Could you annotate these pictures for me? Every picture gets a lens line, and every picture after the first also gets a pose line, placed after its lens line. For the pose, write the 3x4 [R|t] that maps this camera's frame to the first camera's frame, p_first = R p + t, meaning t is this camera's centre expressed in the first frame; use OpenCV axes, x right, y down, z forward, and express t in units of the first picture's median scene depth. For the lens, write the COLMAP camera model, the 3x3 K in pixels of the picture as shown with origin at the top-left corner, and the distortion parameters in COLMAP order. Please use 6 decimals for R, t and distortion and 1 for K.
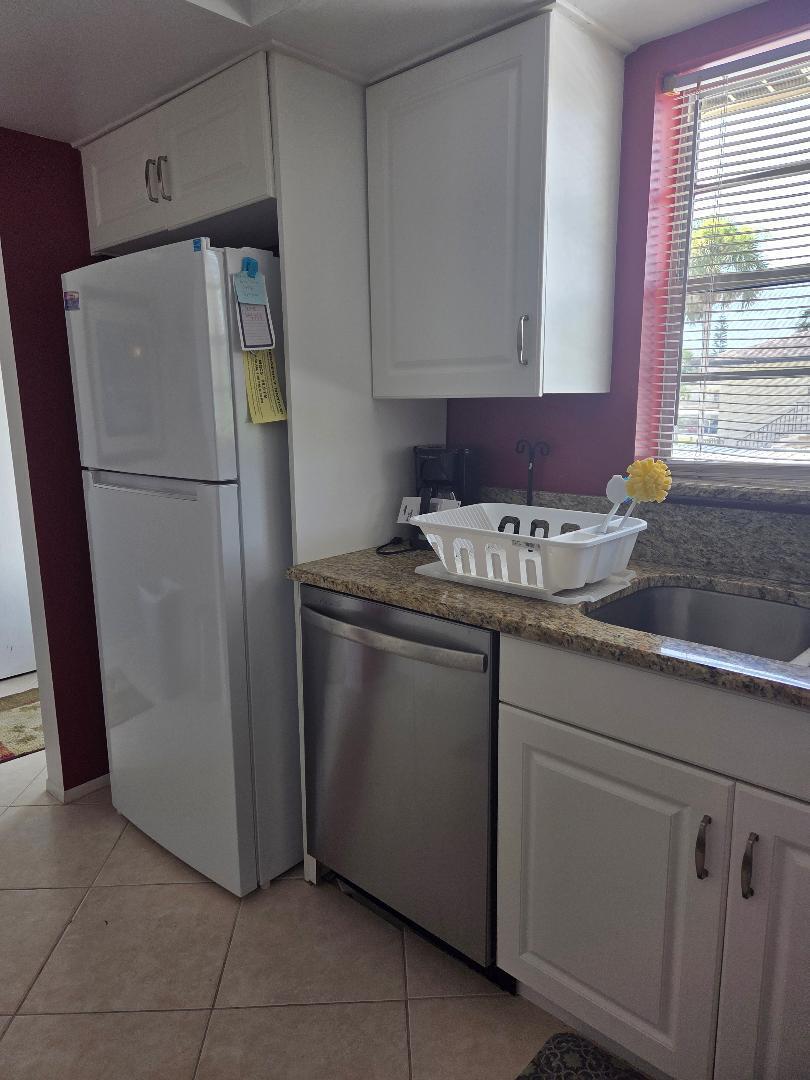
lens RADIAL K [[717.8, 0, 404.7], [0, 717.8, 545.7], [0, 0, 1]] dist [0.029186, -0.022612]
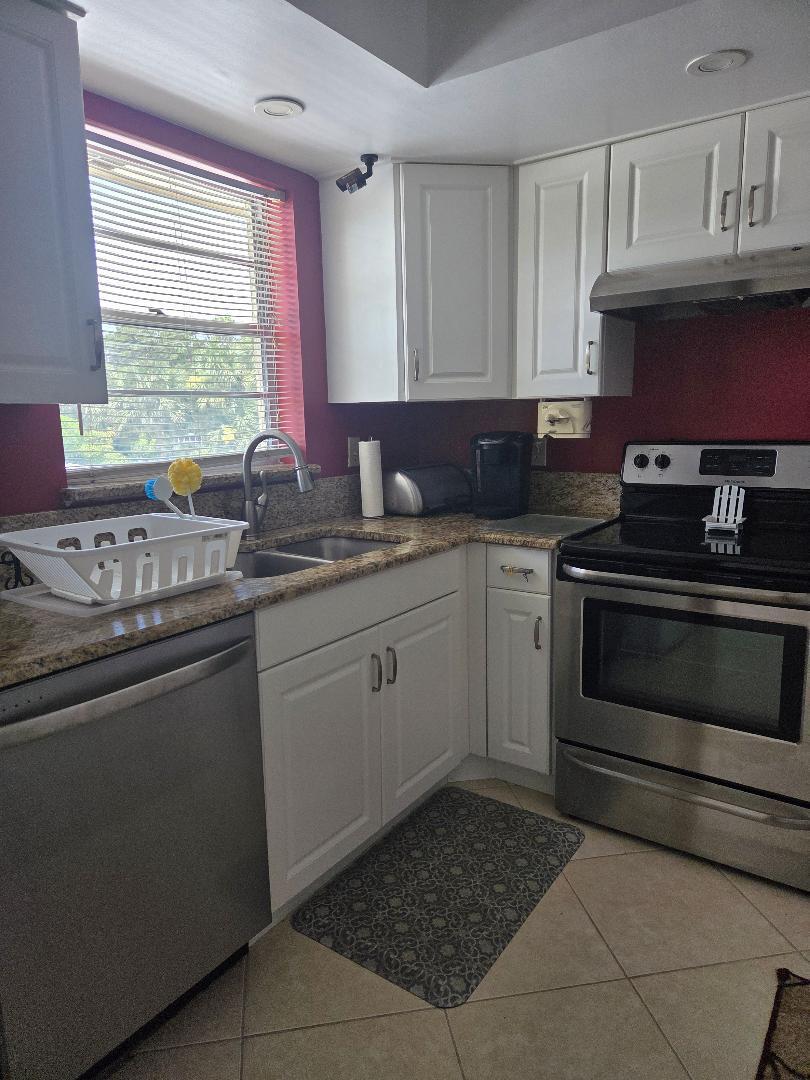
lens RADIAL K [[717.8, 0, 398.7], [0, 717.8, 538.7], [0, 0, 1]] dist [0.029186, -0.022612]
pose [[-0.122006, -0.164563, 0.978792, -0.867313], [0.206192, 0.960442, 0.187179, -0.134327], [-0.970876, 0.224656, -0.083248, 0.757067]]
